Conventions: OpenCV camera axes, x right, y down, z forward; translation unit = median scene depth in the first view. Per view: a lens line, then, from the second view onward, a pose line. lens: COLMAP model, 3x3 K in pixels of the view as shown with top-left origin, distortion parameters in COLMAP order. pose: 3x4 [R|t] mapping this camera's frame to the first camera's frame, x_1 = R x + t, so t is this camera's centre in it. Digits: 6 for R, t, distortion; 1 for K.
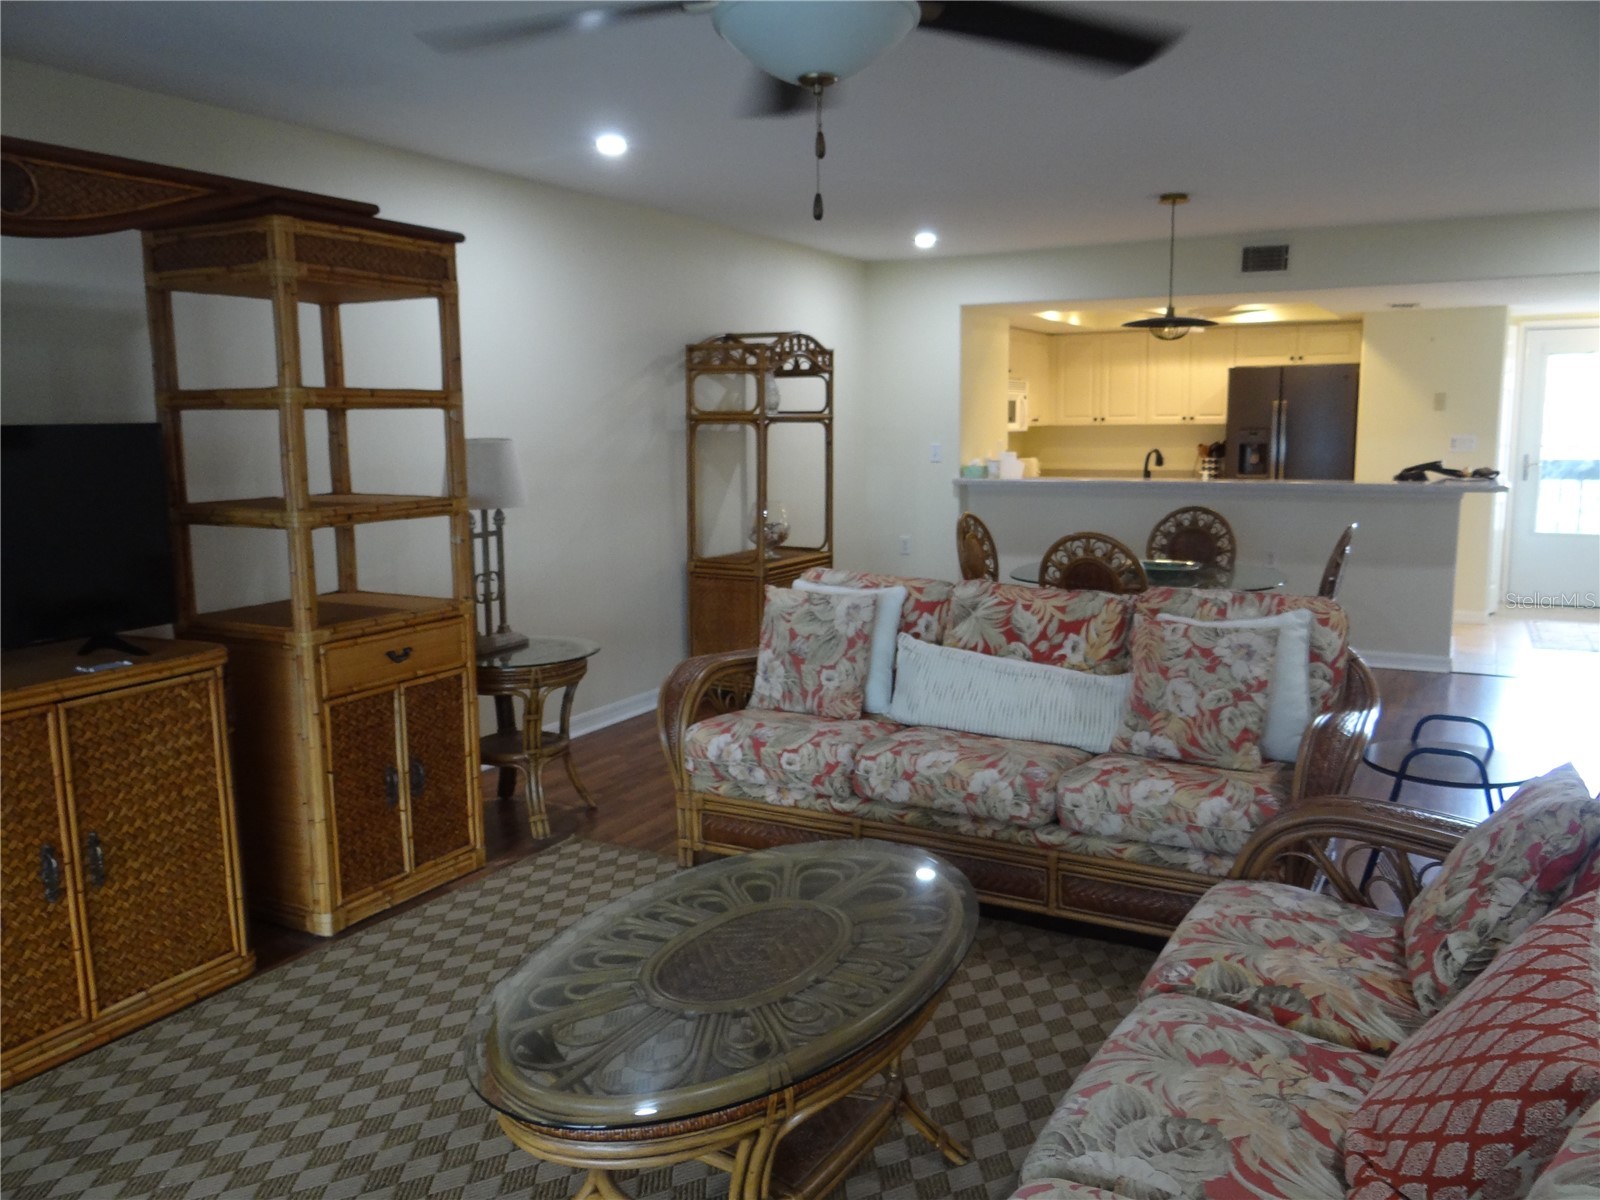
lens RADIAL K [[1253.5, 0, 800.0], [0, 1253.5, 600.0], [0, 0, 1]] dist [-0.001725, -0.001176]
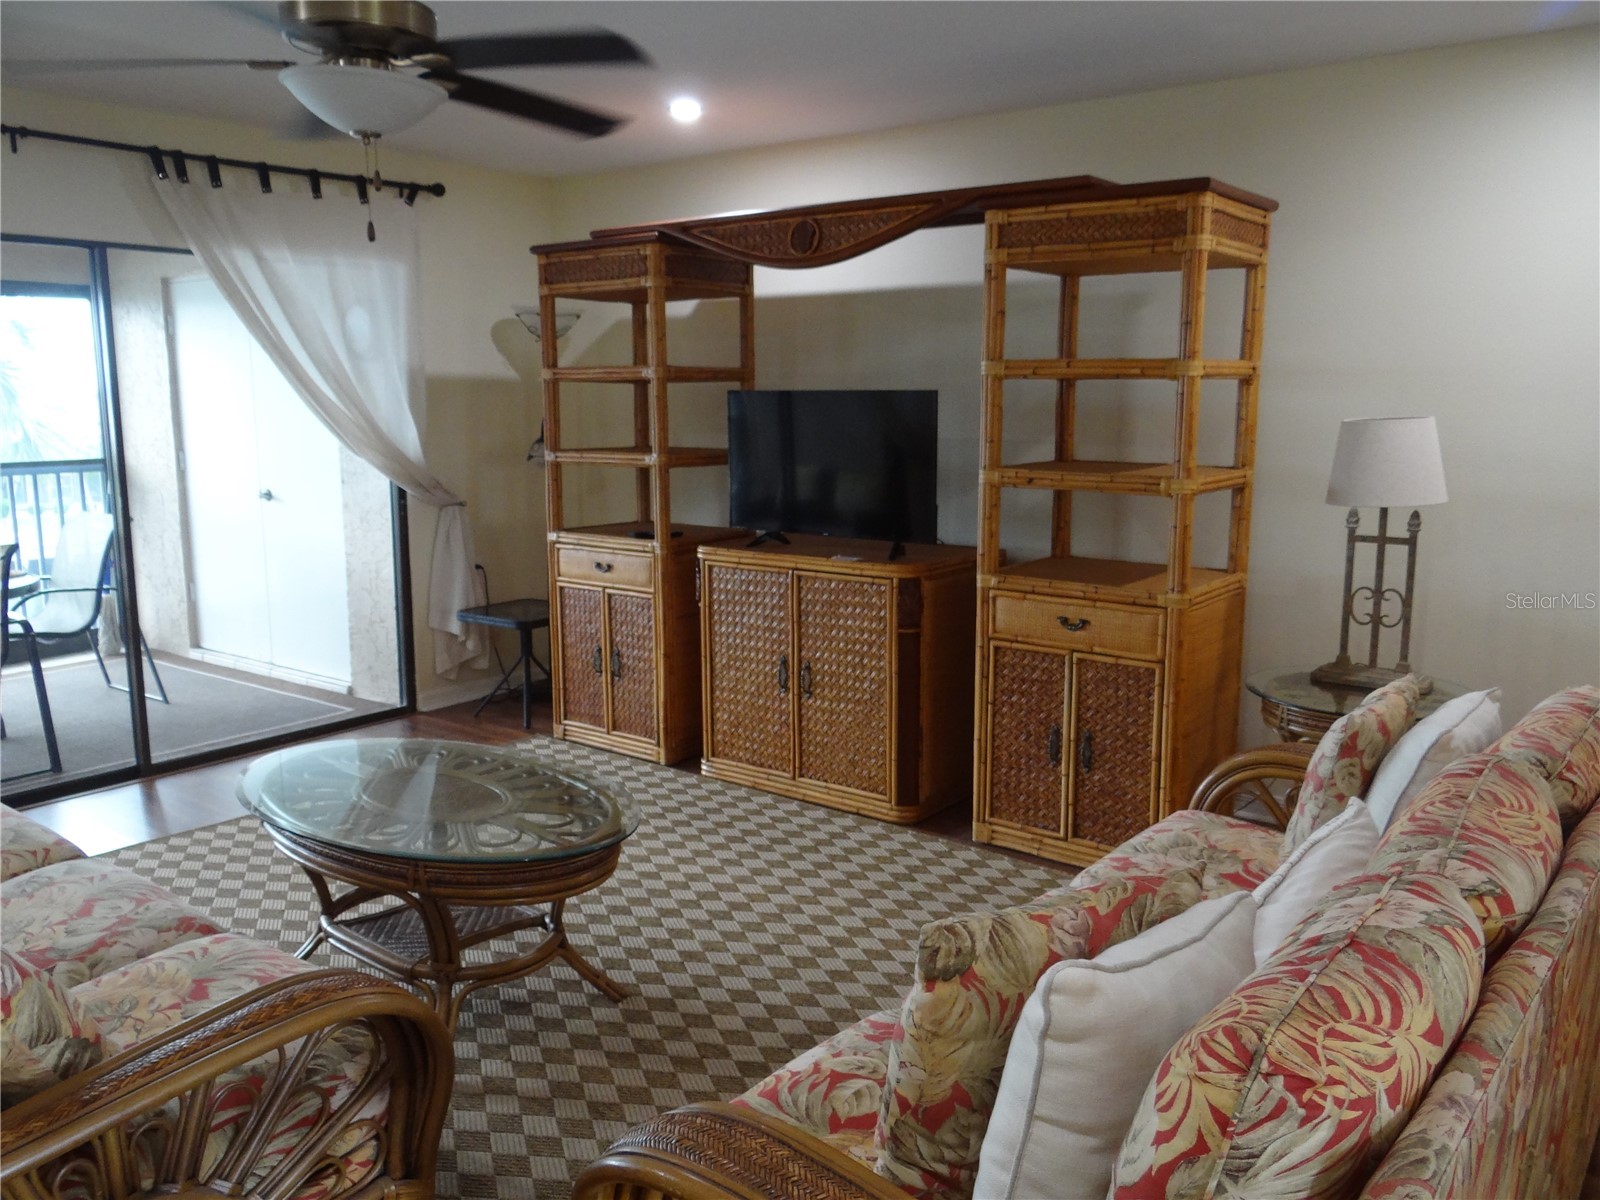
lens RADIAL K [[1275.5, 0, 800.0], [0, 1275.5, 600.0], [0, 0, 1]] dist [-0.001658, 0.079901]
pose [[-0.154089, 0.178850, -0.971735, 0.639353], [-0.144991, 0.968741, 0.201290, -0.134844], [0.977361, 0.171910, -0.123341, 0.815534]]
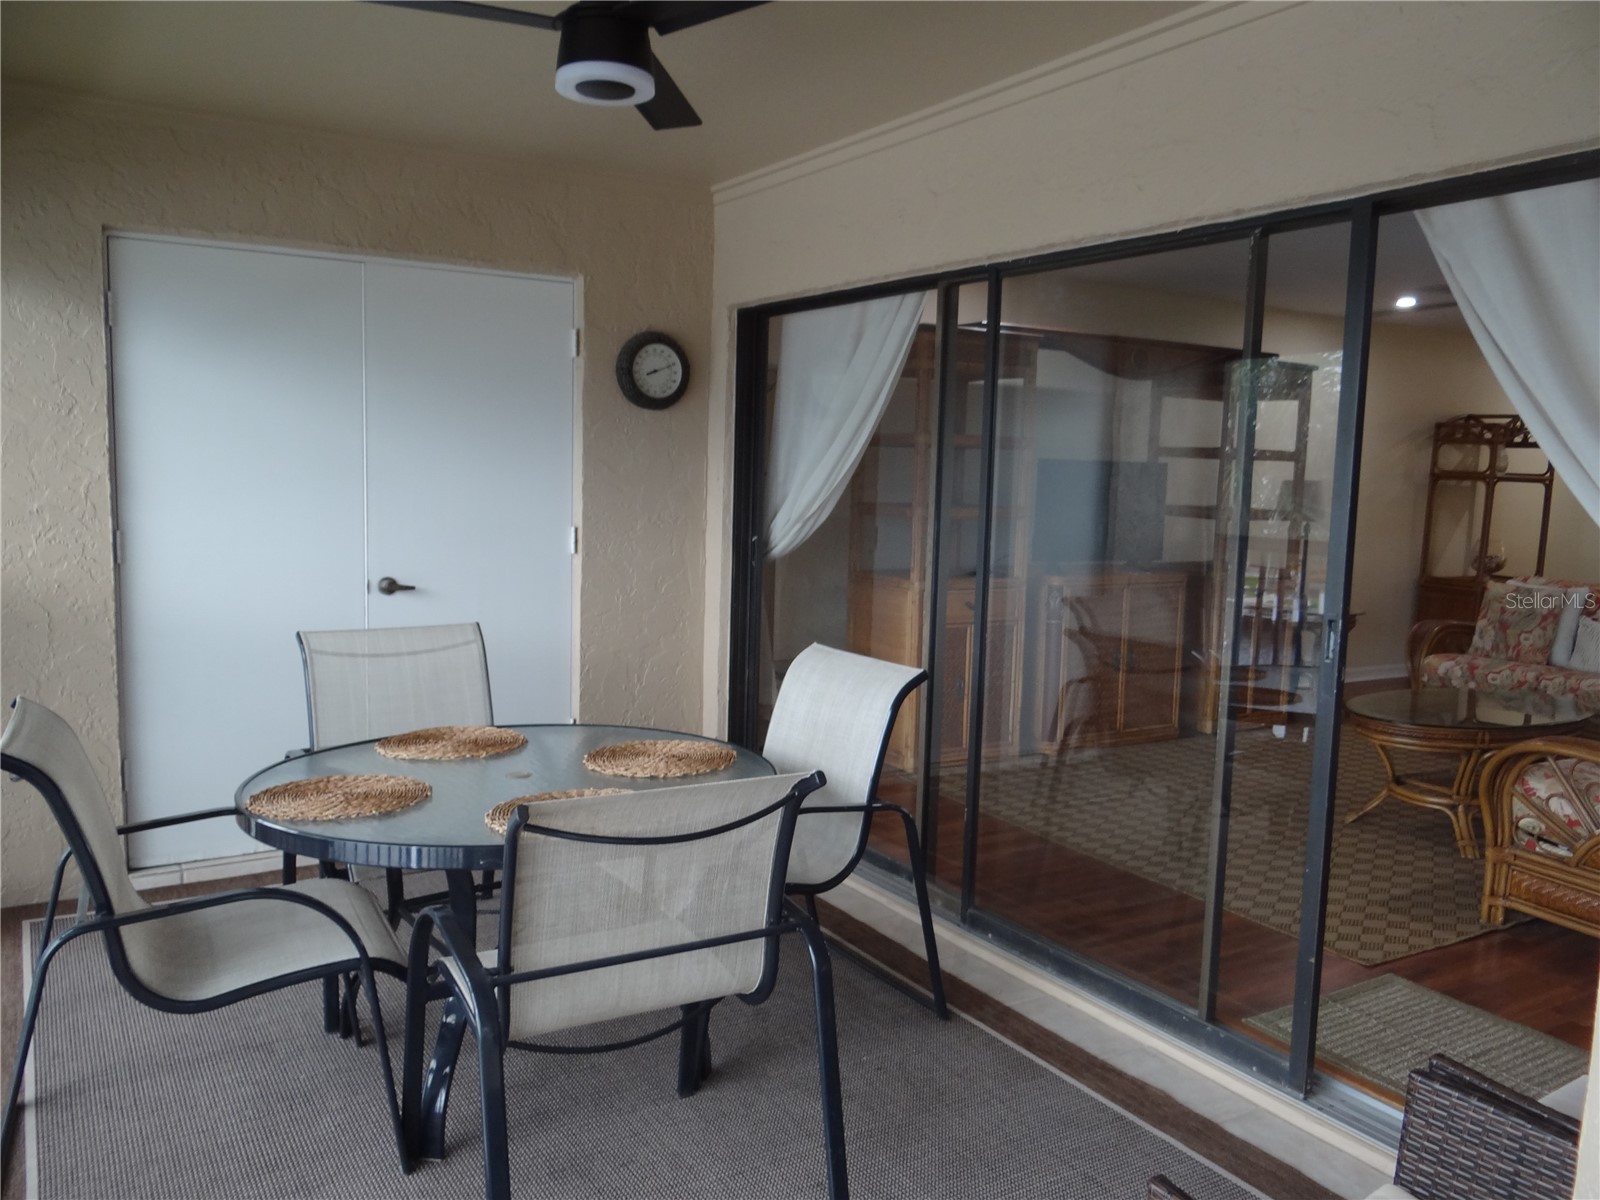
lens RADIAL K [[1253.5, 0, 800.0], [0, 1253.5, 600.0], [0, 0, 1]] dist [-0.001725, -0.001176]
pose [[0.864544, 0.093569, -0.493769, 0.006603], [-0.113534, 0.993478, -0.010522, 0.131472], [0.489564, 0.065156, 0.869529, -0.820416]]
